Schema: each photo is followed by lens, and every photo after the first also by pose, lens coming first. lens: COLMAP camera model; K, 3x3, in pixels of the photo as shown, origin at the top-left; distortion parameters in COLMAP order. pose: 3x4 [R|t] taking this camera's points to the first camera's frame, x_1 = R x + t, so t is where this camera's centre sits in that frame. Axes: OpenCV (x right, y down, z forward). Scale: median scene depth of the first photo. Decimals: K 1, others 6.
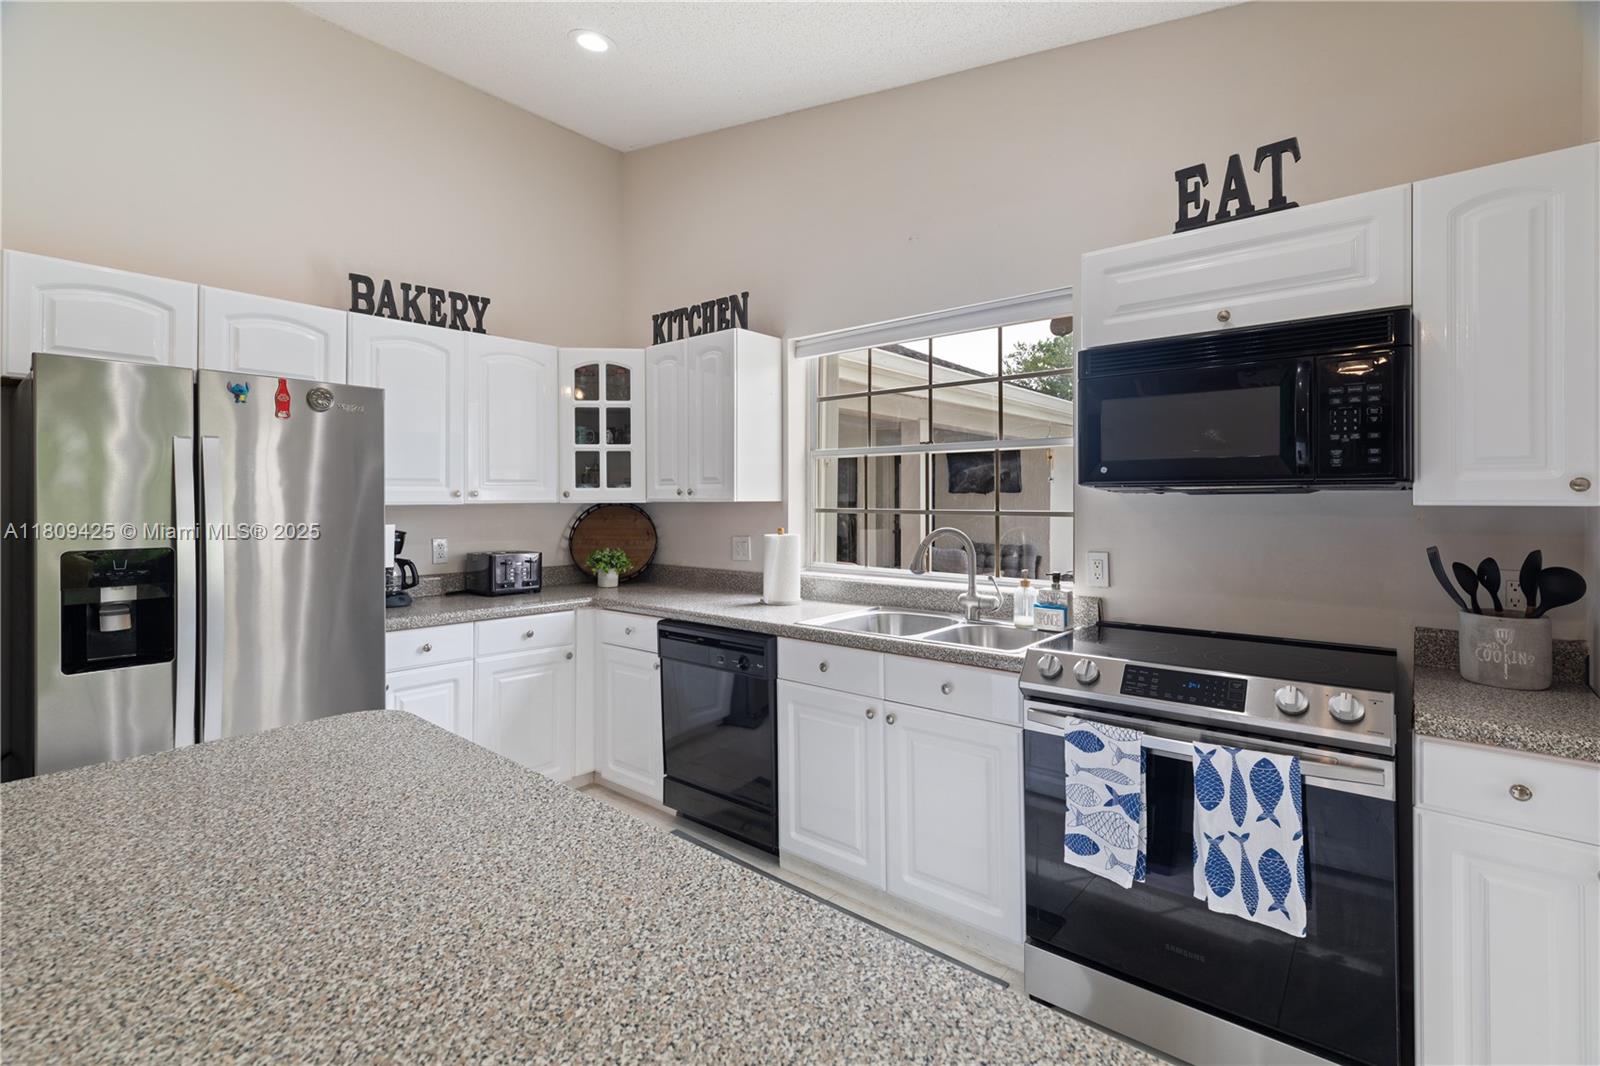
lens RADIAL K [[718.9, 0, 822.9], [0, 718.9, 501.0], [0, 0, 1]] dist [0.010610, -0.003823]
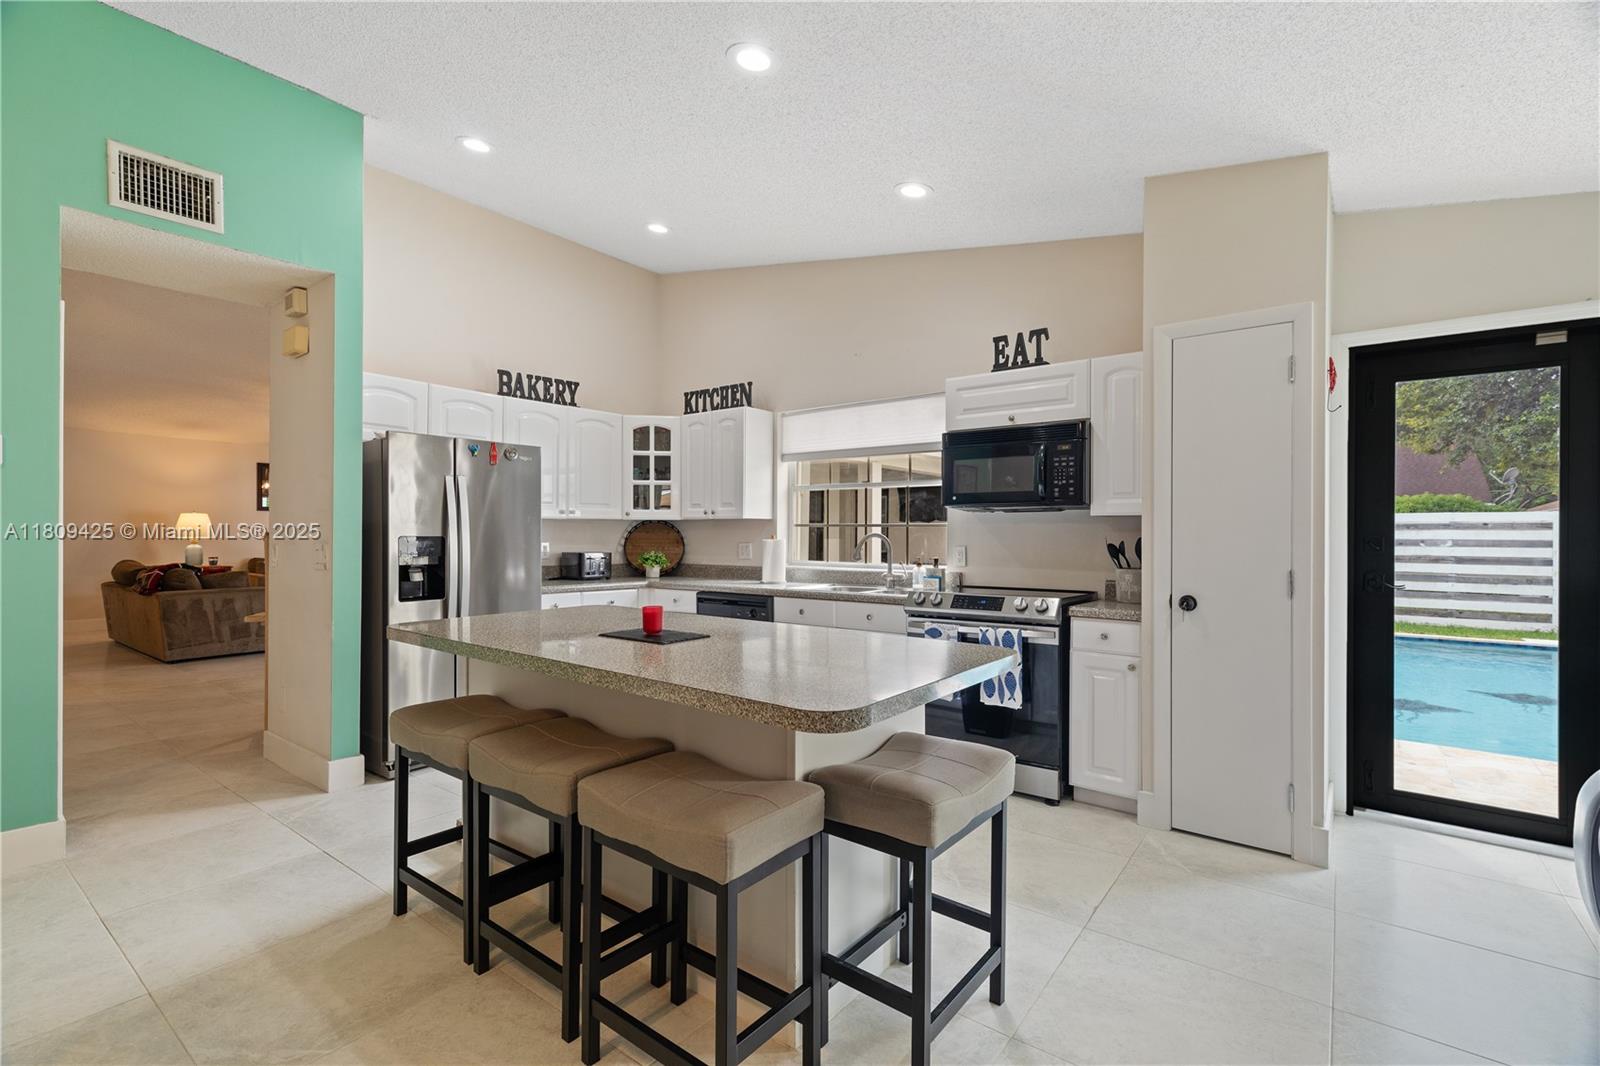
lens RADIAL K [[718.9, 0, 829.1], [0, 718.9, 546.9], [0, 0, 1]] dist [0.010610, -0.003823]
pose [[0.998622, 0.004730, 0.052269, -0.019668], [-0.005555, 0.999862, 0.015642, 0.038962], [-0.052187, -0.015911, 0.998511, -0.590235]]
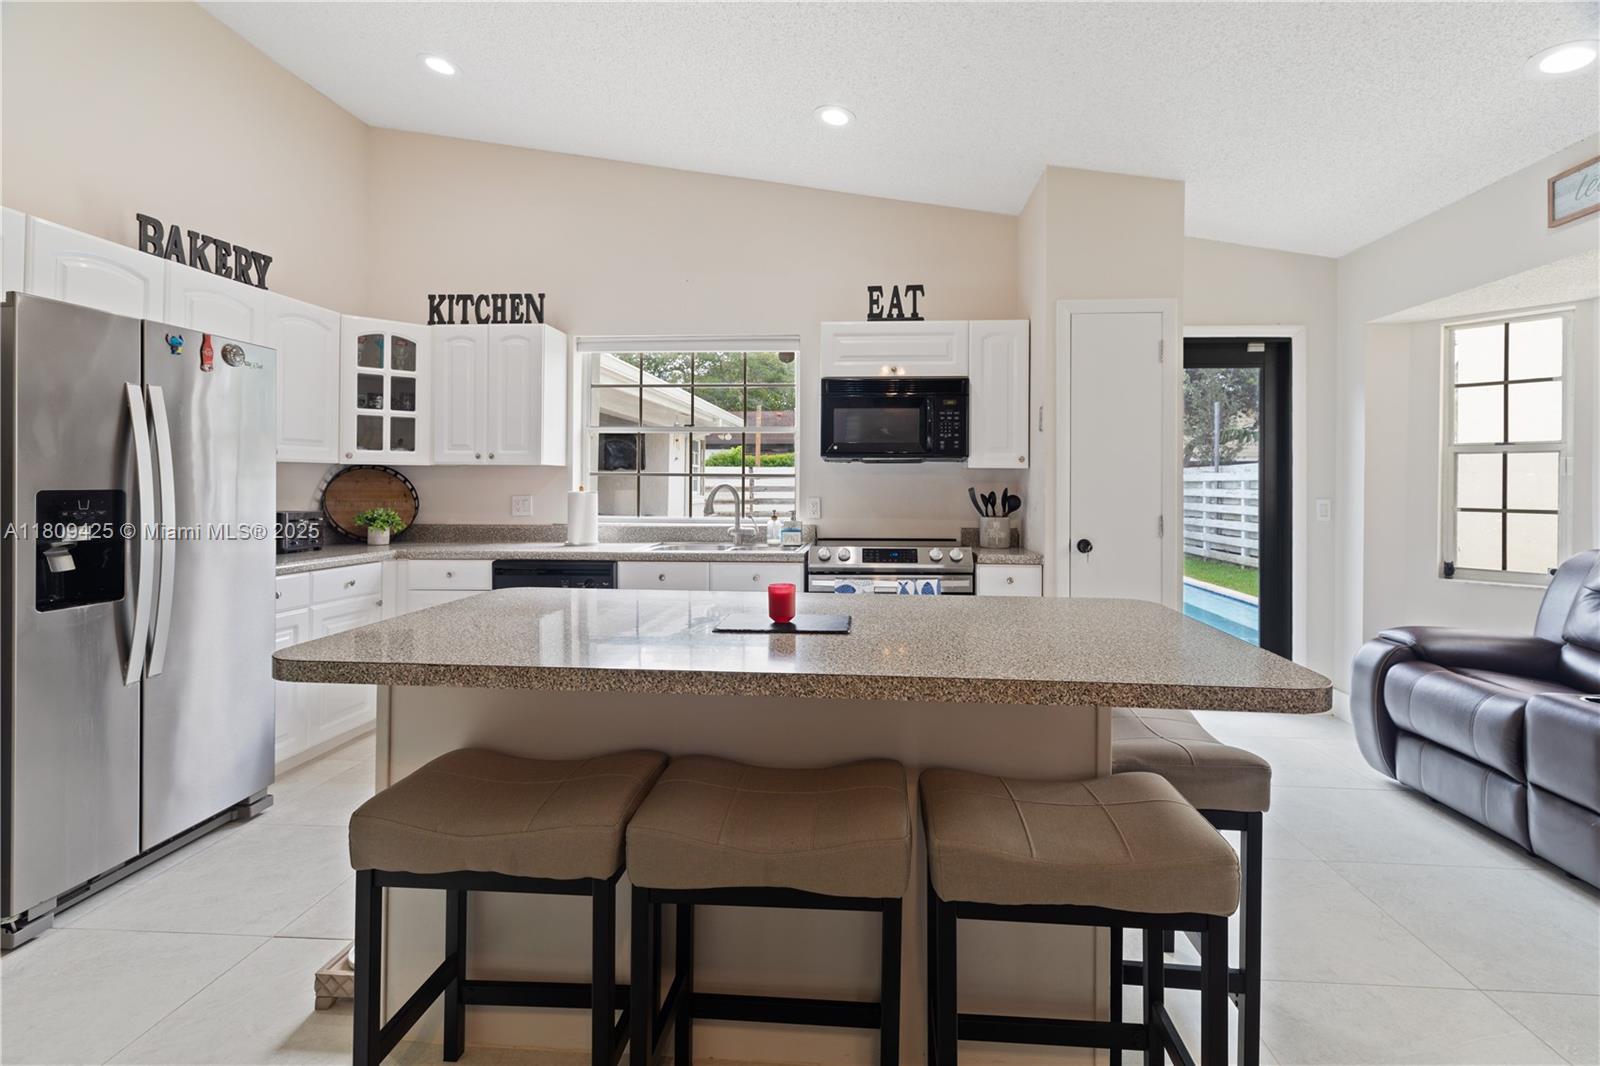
lens RADIAL K [[718.9, 0, 823.2], [0, 718.9, 494.2], [0, 0, 1]] dist [0.010610, -0.003823]
pose [[0.809132, -0.002205, 0.587623, -0.479023], [-0.004948, 0.999932, 0.010565, 0.037416], [-0.587607, -0.011456, 0.809066, -0.296023]]
